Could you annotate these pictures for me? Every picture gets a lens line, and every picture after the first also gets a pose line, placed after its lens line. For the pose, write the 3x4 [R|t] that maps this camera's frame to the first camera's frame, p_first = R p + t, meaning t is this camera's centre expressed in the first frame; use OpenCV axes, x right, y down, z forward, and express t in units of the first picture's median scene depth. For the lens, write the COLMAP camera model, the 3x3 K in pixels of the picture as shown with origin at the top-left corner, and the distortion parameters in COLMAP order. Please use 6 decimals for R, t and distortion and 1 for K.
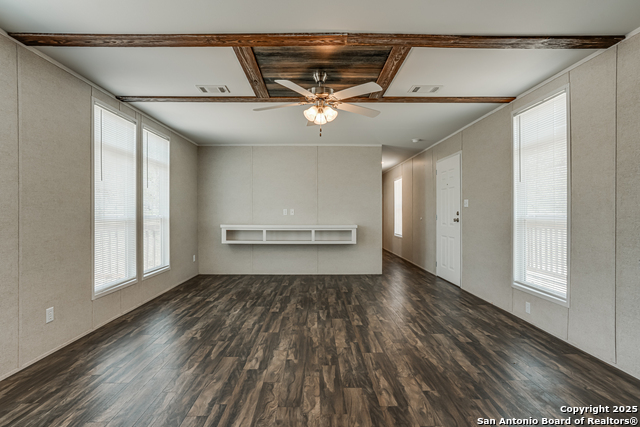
lens RADIAL K [[324.1, 0, 320.0], [0, 324.1, 213.5], [0, 0, 1]] dist [-0.005574, 0.000079]
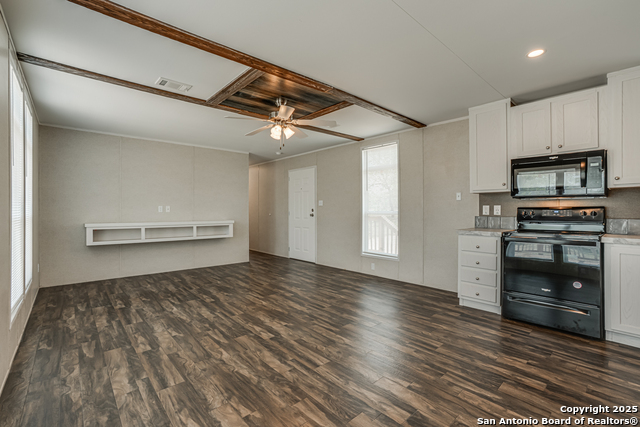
lens RADIAL K [[293.6, 0, 320.0], [0, 293.6, 213.5], [0, 0, 1]] dist [-0.029411, 0.015971]
pose [[0.753492, -0.008564, 0.657402, -0.601185], [0.001233, 0.999932, 0.011613, -0.001409], [-0.657456, -0.007940, 0.753451, 0.035709]]
